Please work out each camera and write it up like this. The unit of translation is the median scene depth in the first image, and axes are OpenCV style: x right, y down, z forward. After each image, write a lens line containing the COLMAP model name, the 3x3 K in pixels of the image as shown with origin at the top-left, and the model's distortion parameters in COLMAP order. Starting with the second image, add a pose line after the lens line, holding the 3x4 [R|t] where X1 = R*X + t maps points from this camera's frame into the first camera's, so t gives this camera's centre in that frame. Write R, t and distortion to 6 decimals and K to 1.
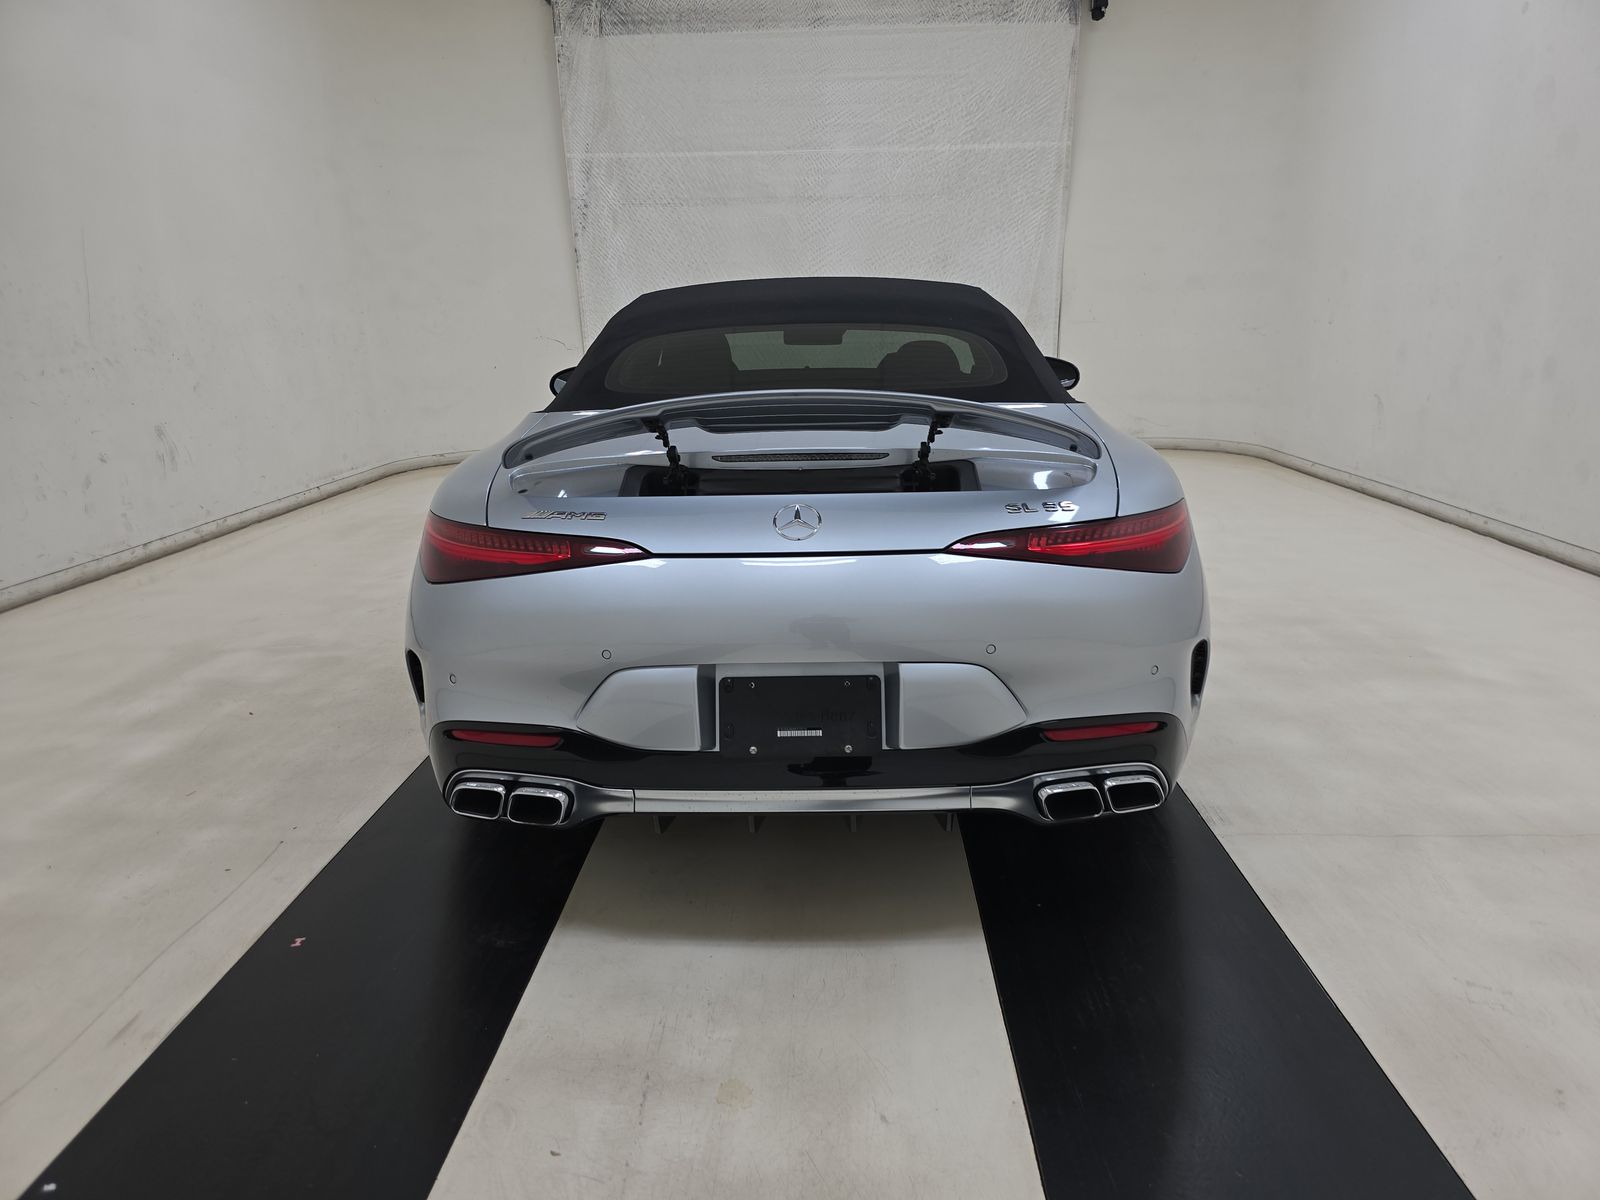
lens RADIAL K [[1106.3, 0, 808.3], [0, 1106.3, 607.0], [0, 0, 1]] dist [0.043391, -0.042618]
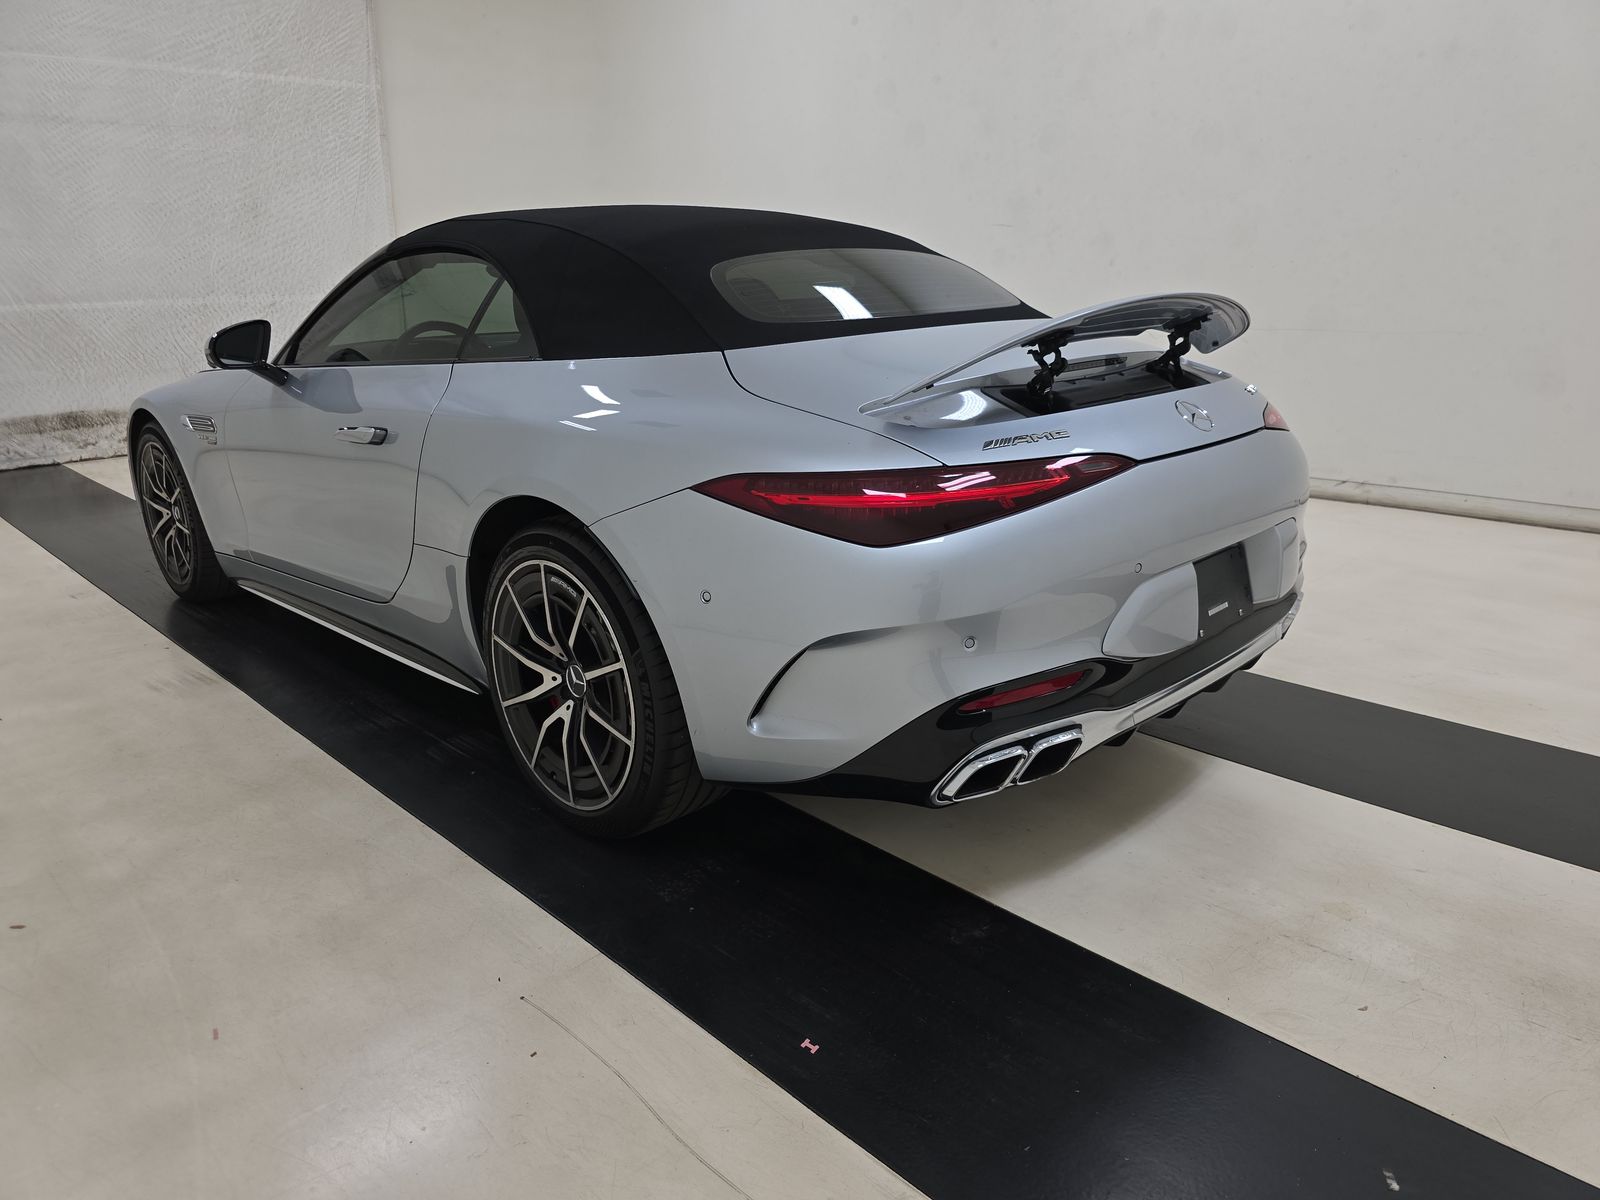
lens RADIAL K [[1106.3, 0, 808.3], [0, 1106.3, 607.0], [0, 0, 1]] dist [0.043391, -0.042618]
pose [[0.677278, -0.209660, 0.705221, -0.260554], [0.196900, 0.975225, 0.100834, -0.019082], [-0.708890, 0.070565, 0.701781, 0.125888]]
